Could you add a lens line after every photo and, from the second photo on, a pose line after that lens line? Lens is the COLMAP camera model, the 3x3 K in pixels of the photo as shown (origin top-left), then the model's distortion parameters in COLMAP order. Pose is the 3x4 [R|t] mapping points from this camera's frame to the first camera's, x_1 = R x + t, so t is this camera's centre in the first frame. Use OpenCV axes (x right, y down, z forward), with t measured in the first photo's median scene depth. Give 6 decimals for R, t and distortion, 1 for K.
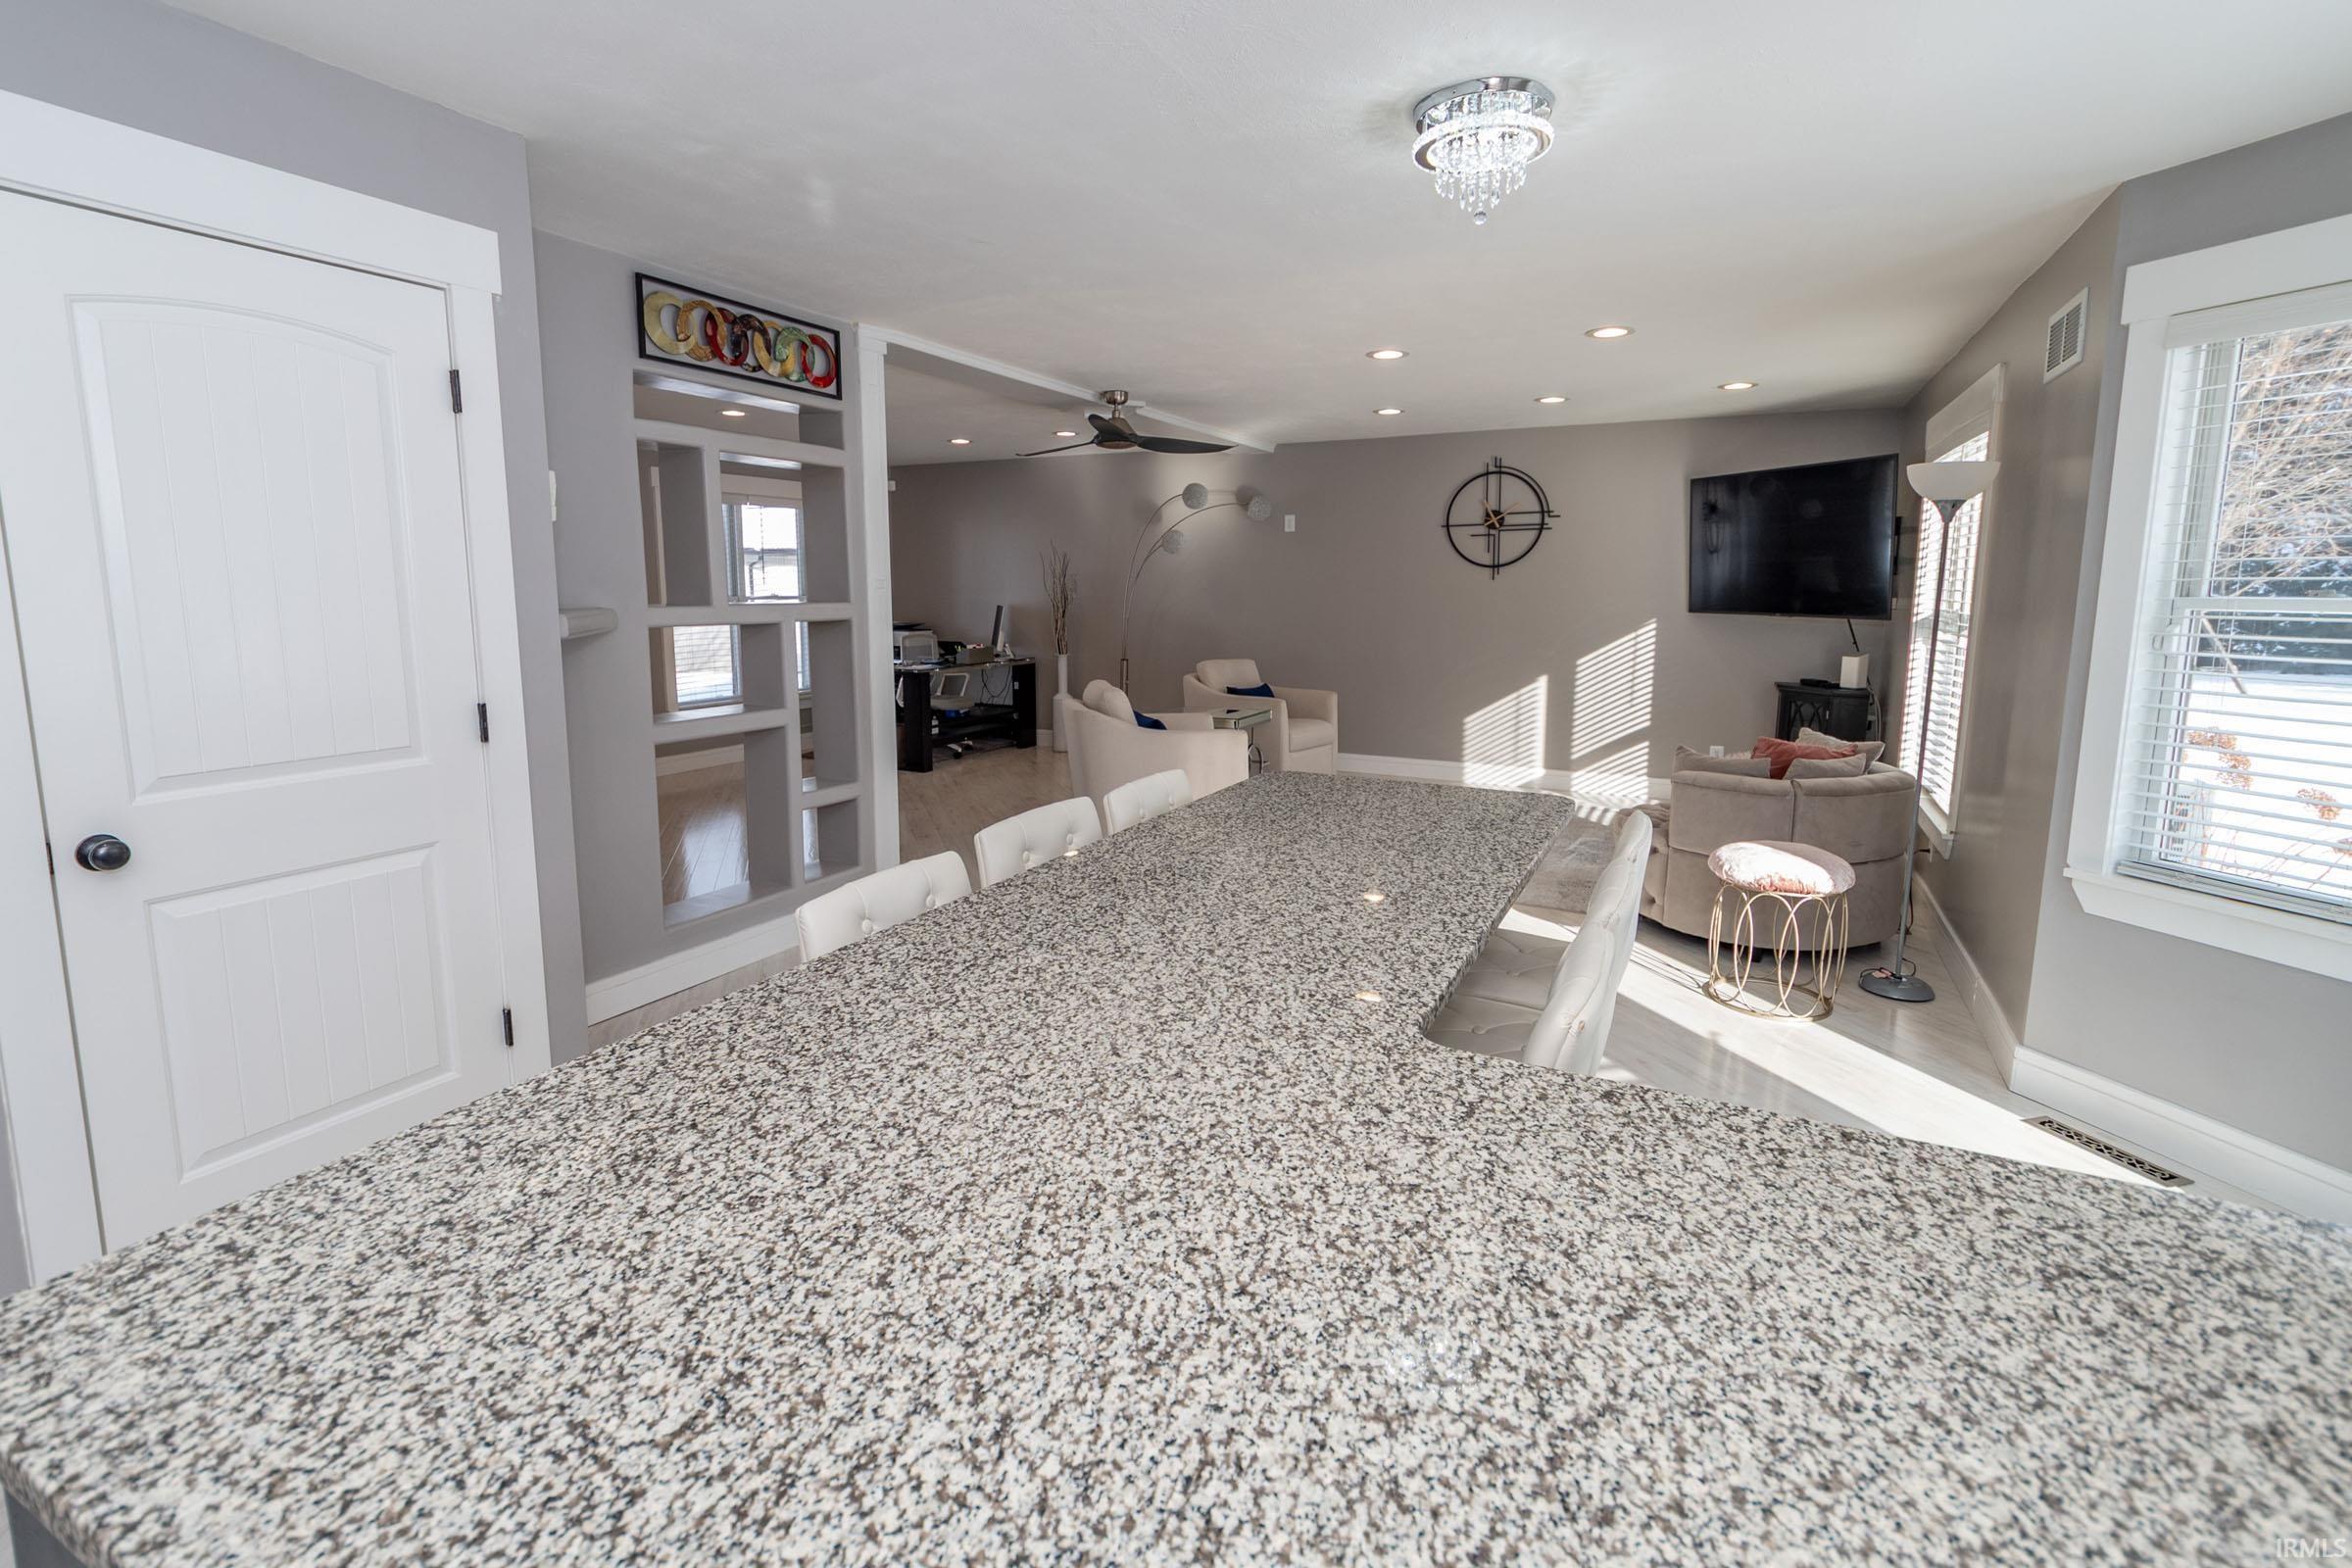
lens RADIAL K [[1070.9, 0, 1166.8], [0, 1070.9, 779.1], [0, 0, 1]] dist [0.024019, -0.016267]
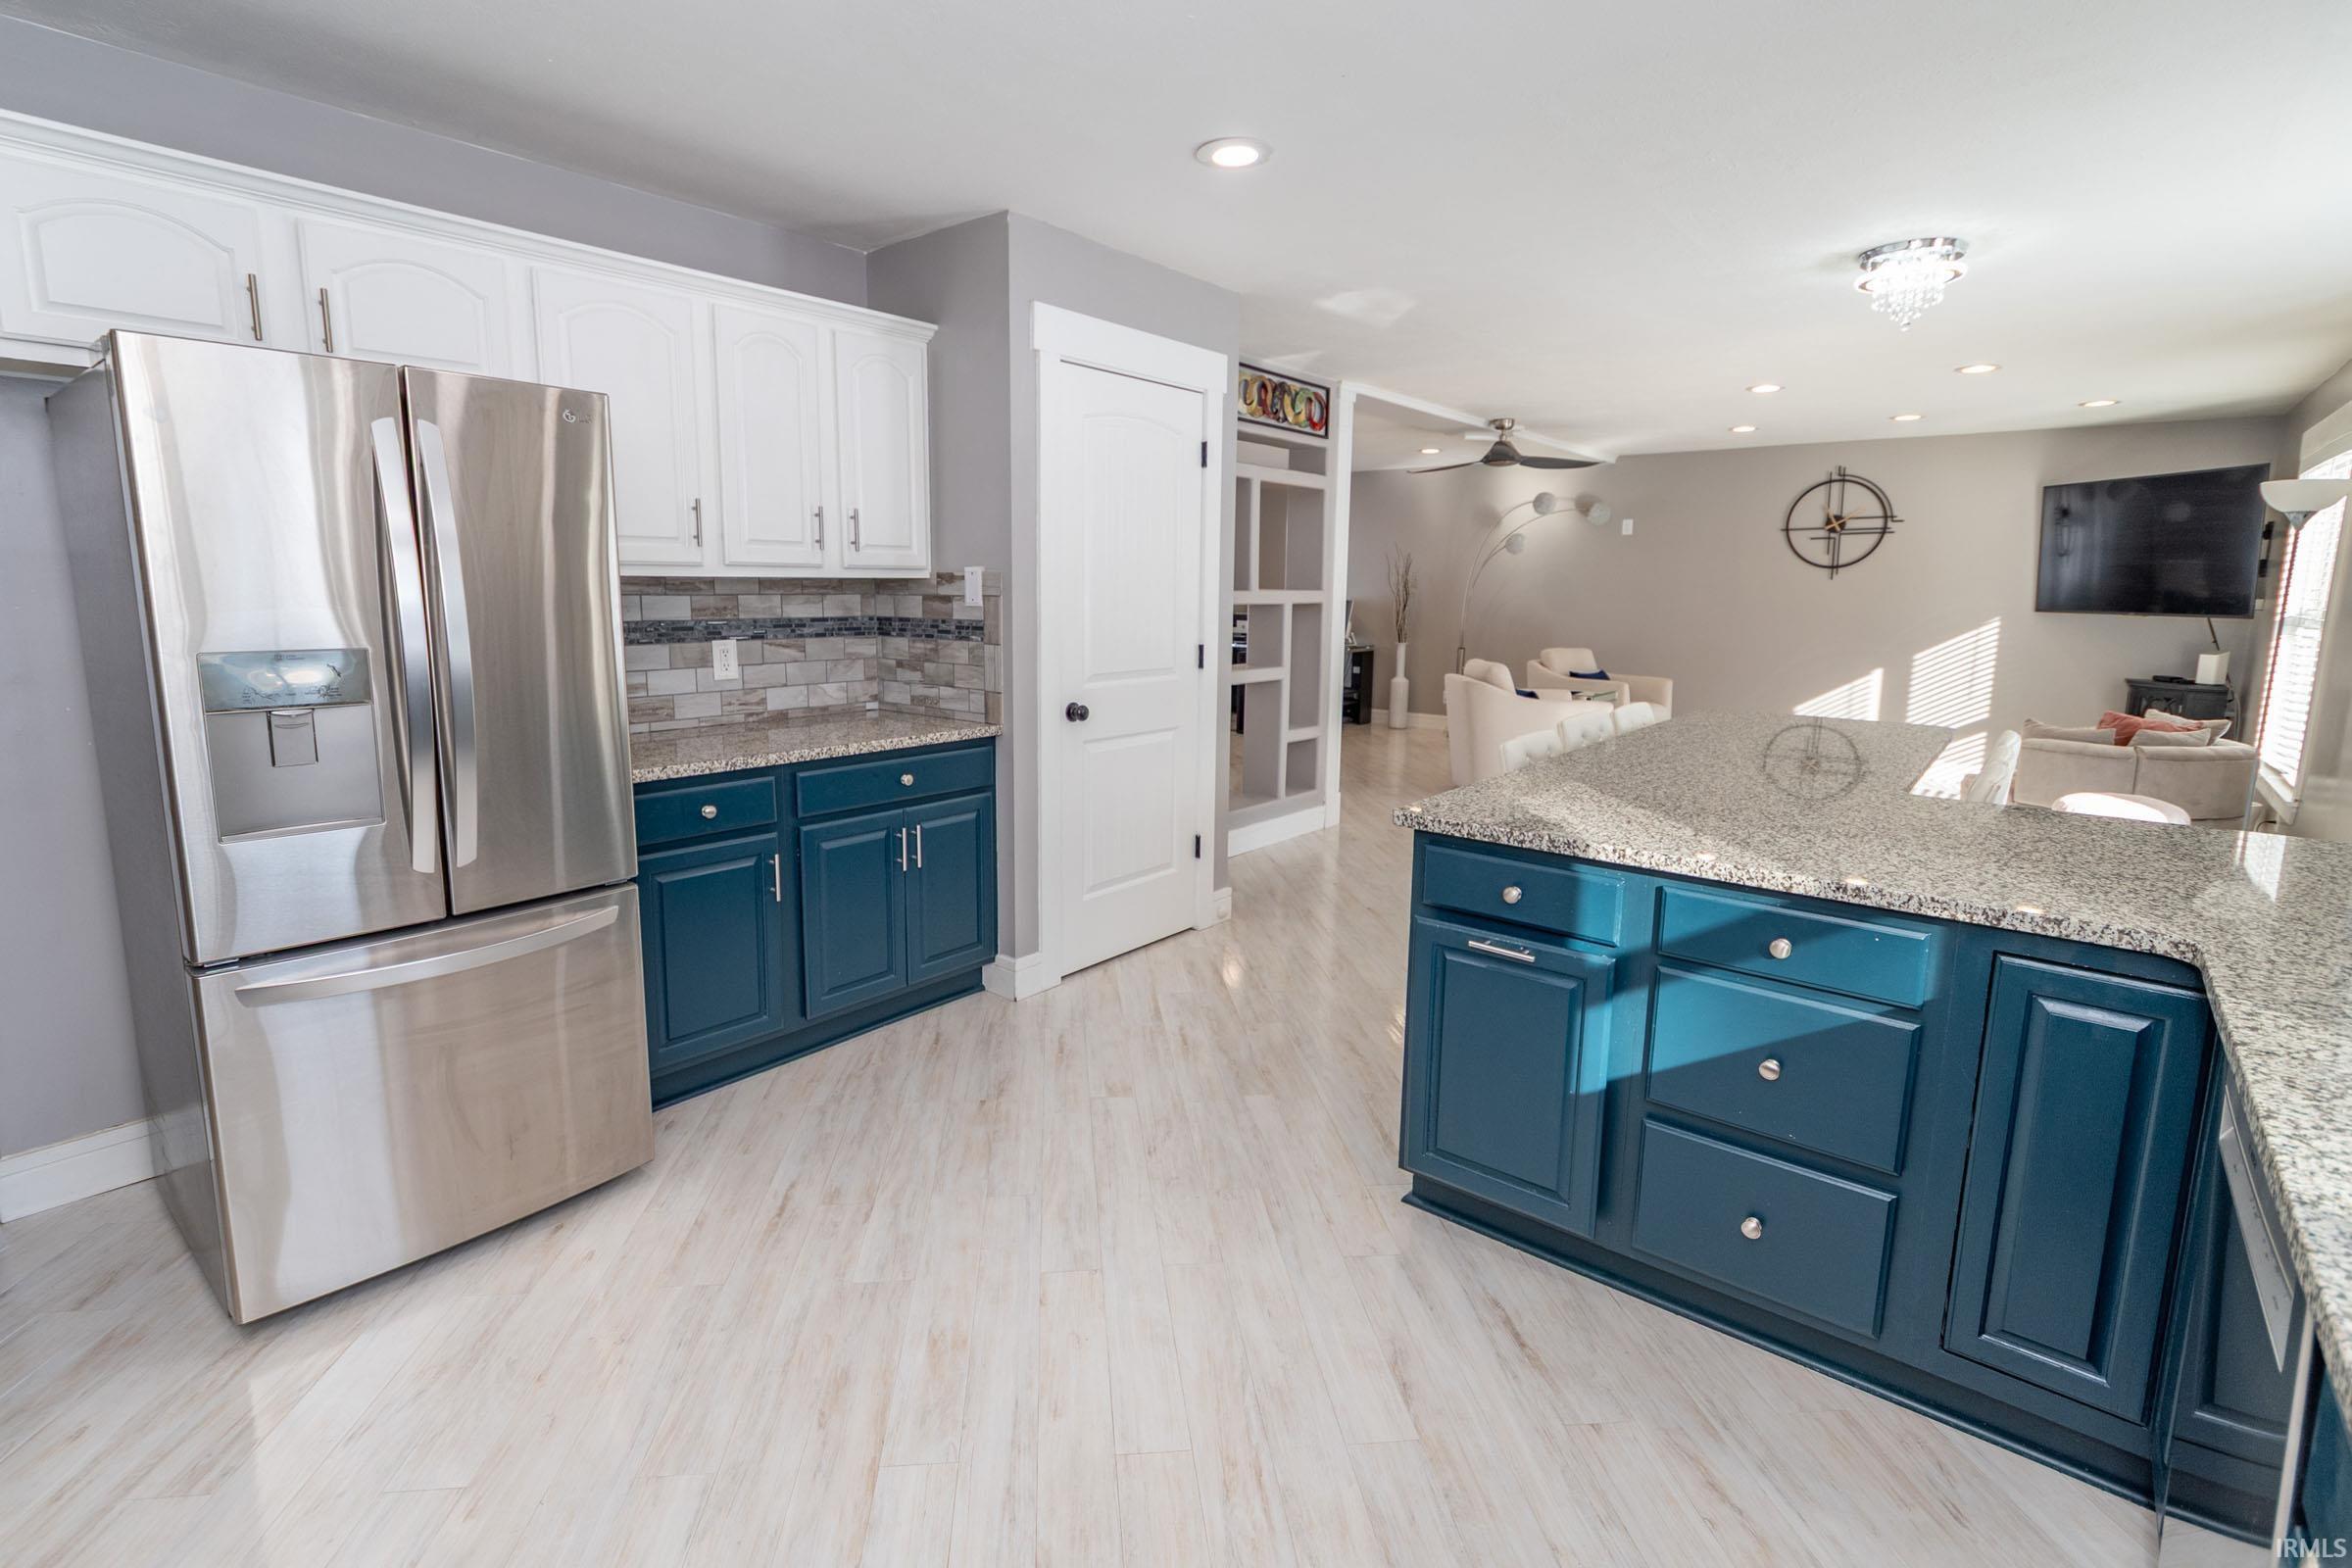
lens RADIAL K [[1073.4, 0, 1176.0], [0, 1073.4, 784.0], [0, 0, 1]] dist [-0.000438, 0.000725]
pose [[0.977057, 0.046871, -0.207756, -0.125990], [-0.046239, 0.998899, 0.007899, 0.050264], [0.207898, 0.001889, 0.978149, -0.231127]]
